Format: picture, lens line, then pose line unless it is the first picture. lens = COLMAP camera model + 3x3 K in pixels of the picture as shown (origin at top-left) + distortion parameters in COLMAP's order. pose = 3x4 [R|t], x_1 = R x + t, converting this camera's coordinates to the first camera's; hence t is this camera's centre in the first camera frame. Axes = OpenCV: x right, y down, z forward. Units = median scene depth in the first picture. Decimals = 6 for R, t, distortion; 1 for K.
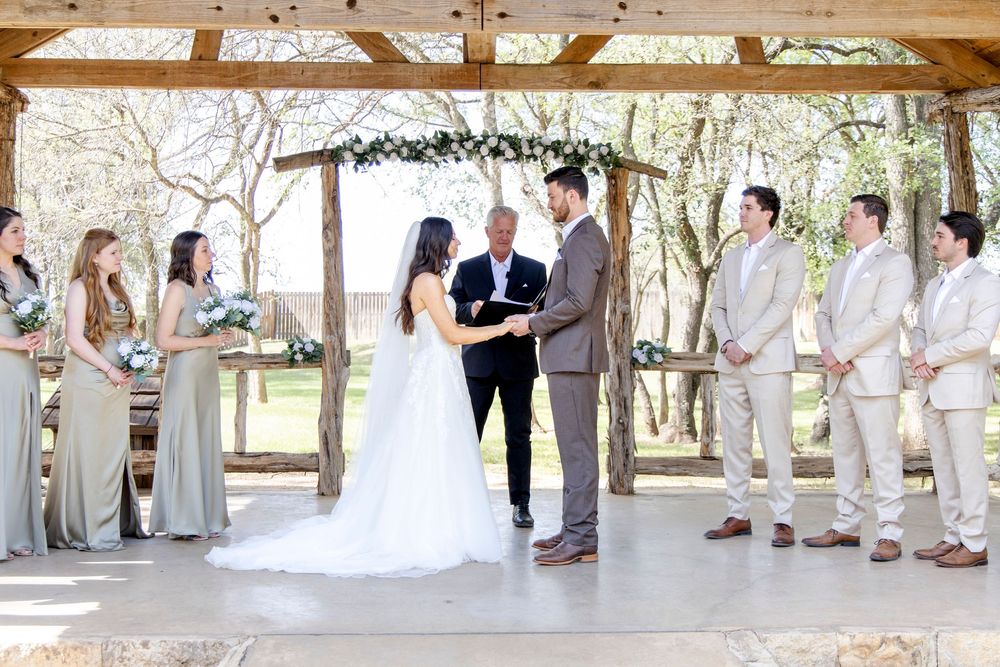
lens RADIAL K [[1266.4, 0, 514.7], [0, 1266.4, 337.9], [0, 0, 1]] dist [0.056623, 0.007553]
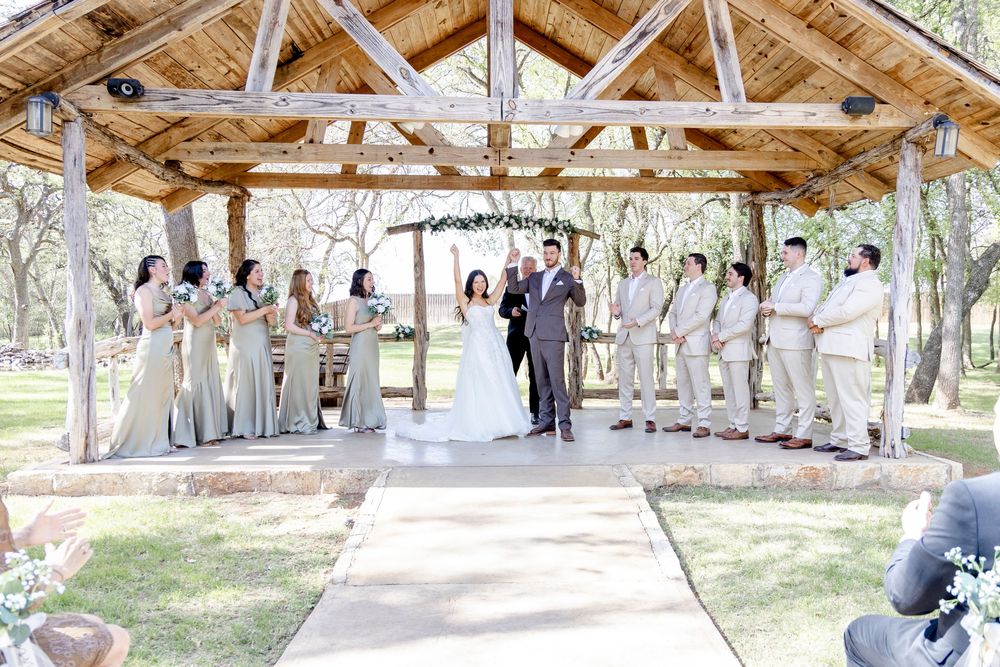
lens RADIAL K [[791.9, 0, 546.9], [0, 791.9, 357.0], [0, 0, 1]] dist [-0.000146, 0.004047]
pose [[0.999580, -0.001150, 0.028957, 0.008490], [-0.000124, 0.999032, 0.043982, -0.004549], [-0.028980, -0.043967, 0.998613, -0.162896]]
